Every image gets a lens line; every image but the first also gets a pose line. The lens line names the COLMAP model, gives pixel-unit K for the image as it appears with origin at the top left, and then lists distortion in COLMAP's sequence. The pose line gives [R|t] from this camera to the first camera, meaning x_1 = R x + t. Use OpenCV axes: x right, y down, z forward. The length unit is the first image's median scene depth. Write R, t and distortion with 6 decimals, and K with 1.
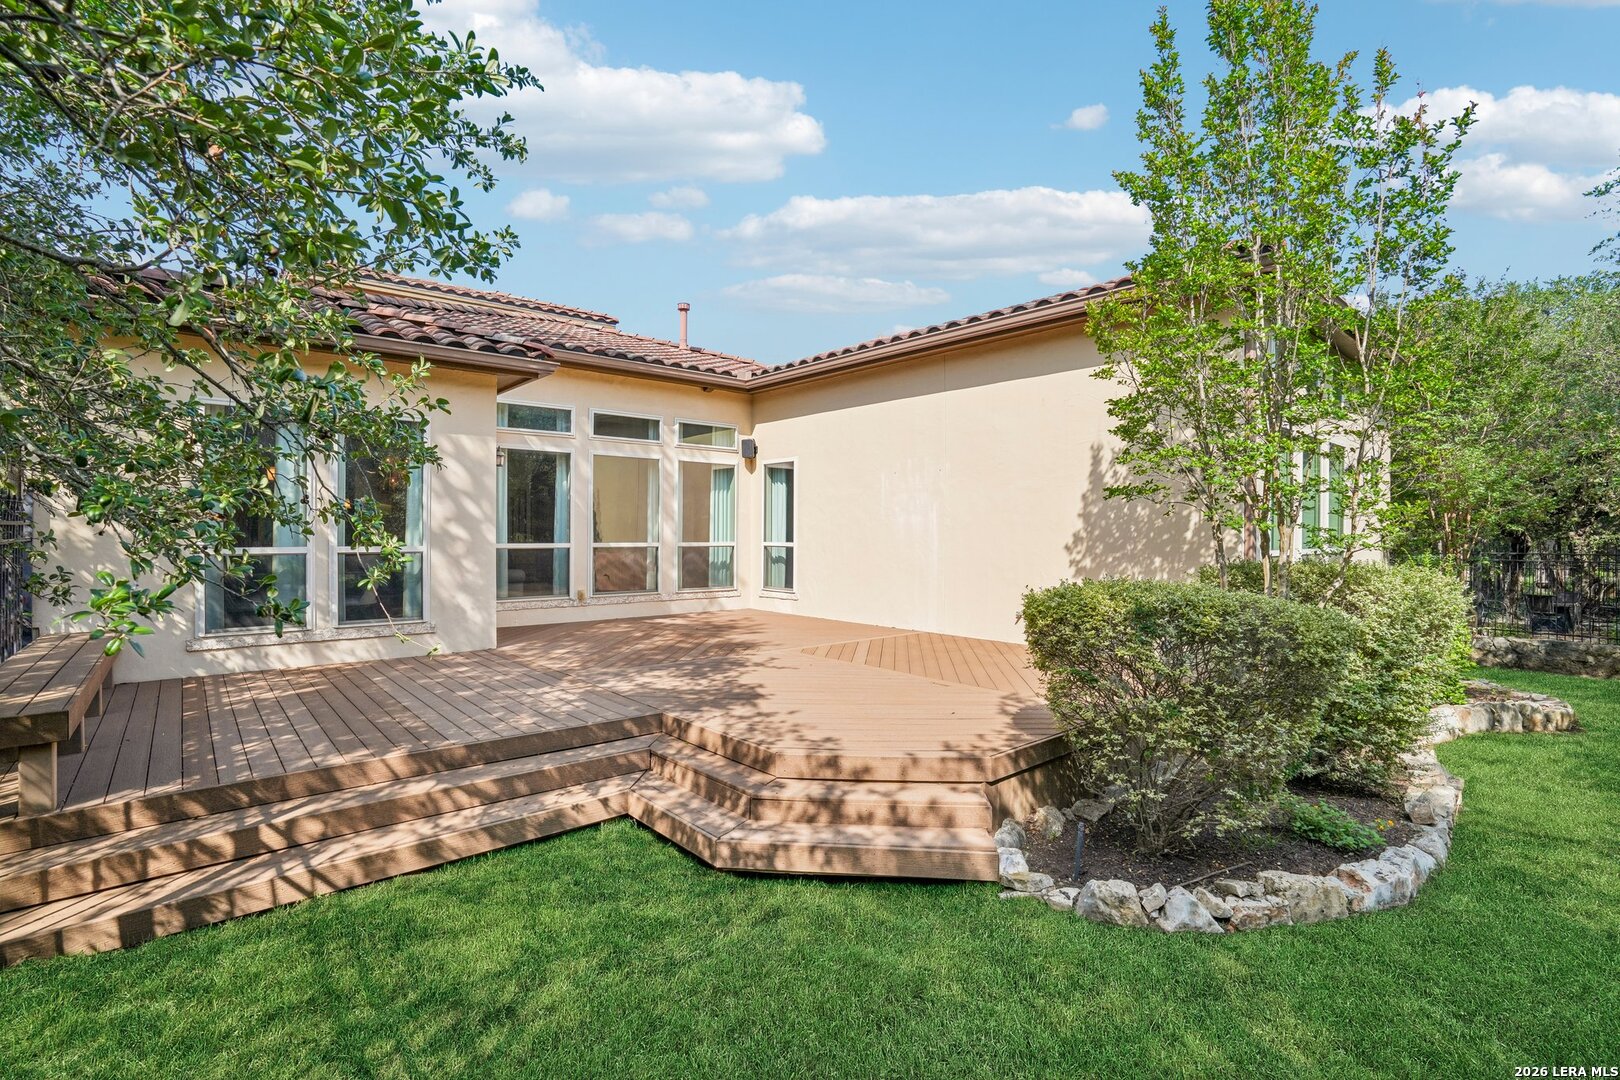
lens RADIAL K [[753.7, 0, 810.0], [0, 753.7, 540.0], [0, 0, 1]] dist [-0.001398, -0.000097]
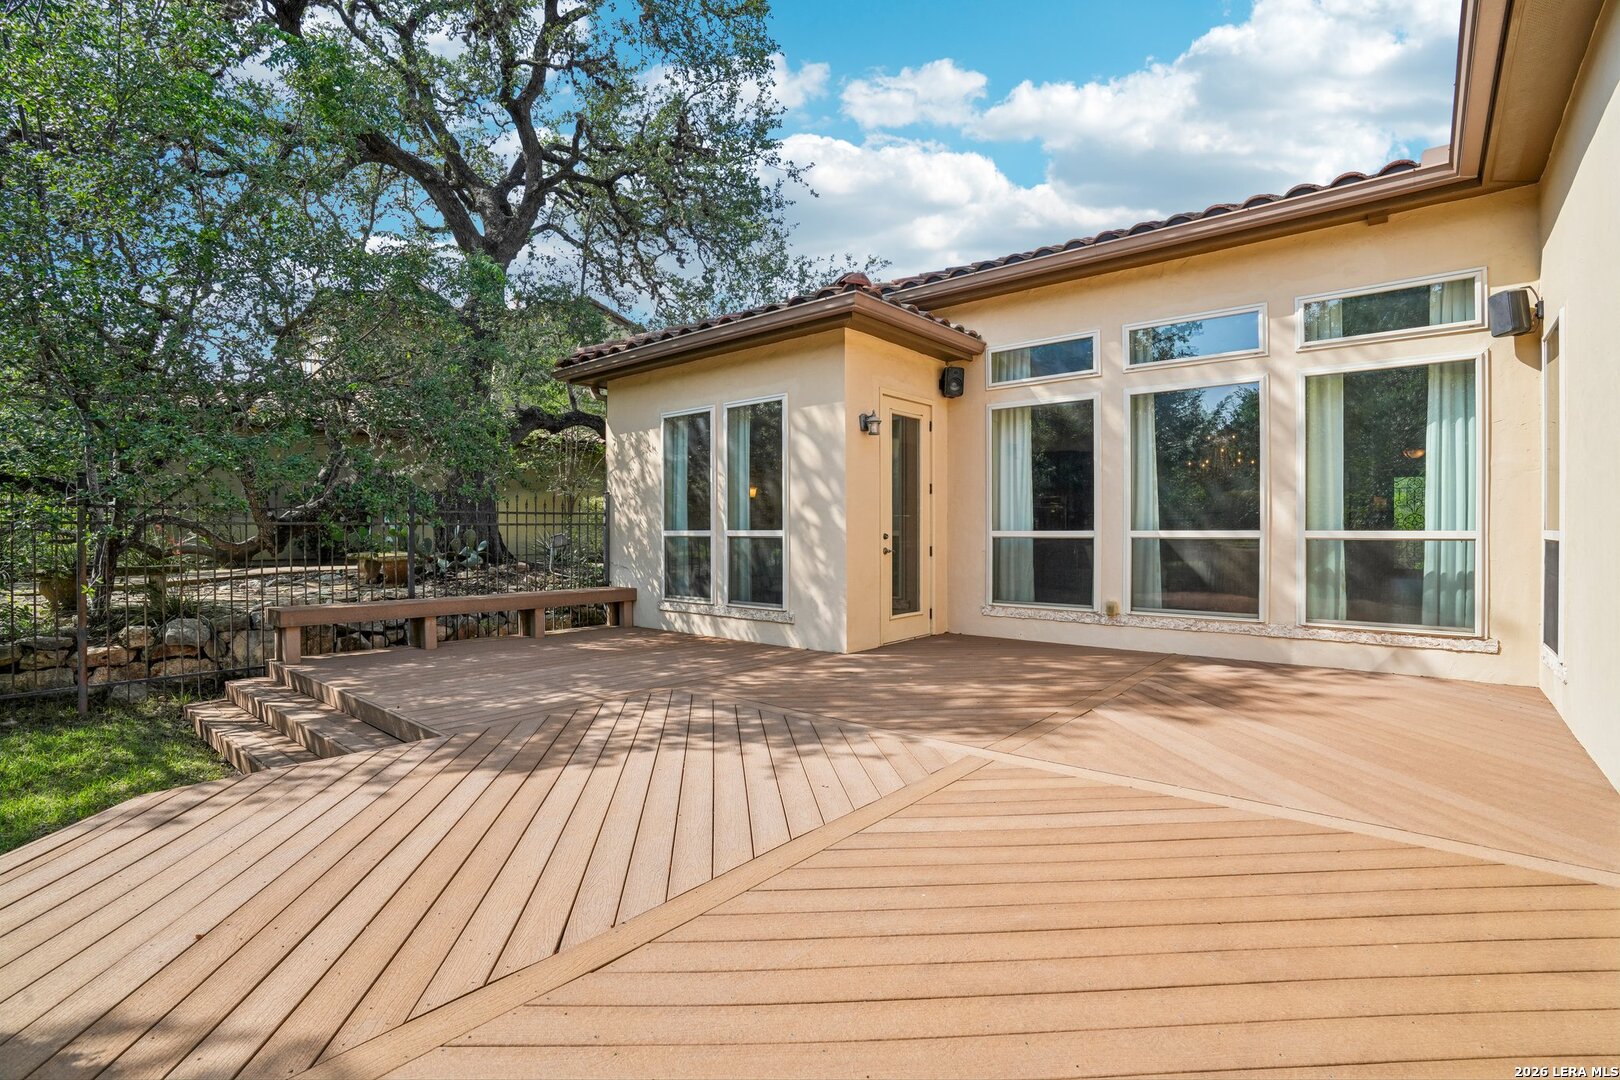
lens RADIAL K [[753.7, 0, 810.0], [0, 753.7, 540.0], [0, 0, 1]] dist [-0.001398, -0.000097]
pose [[0.194836, 0.015740, -0.980710, 0.358085], [-0.004079, 0.999876, 0.015237, 0.003399], [0.980827, 0.001031, 0.194876, 0.712959]]
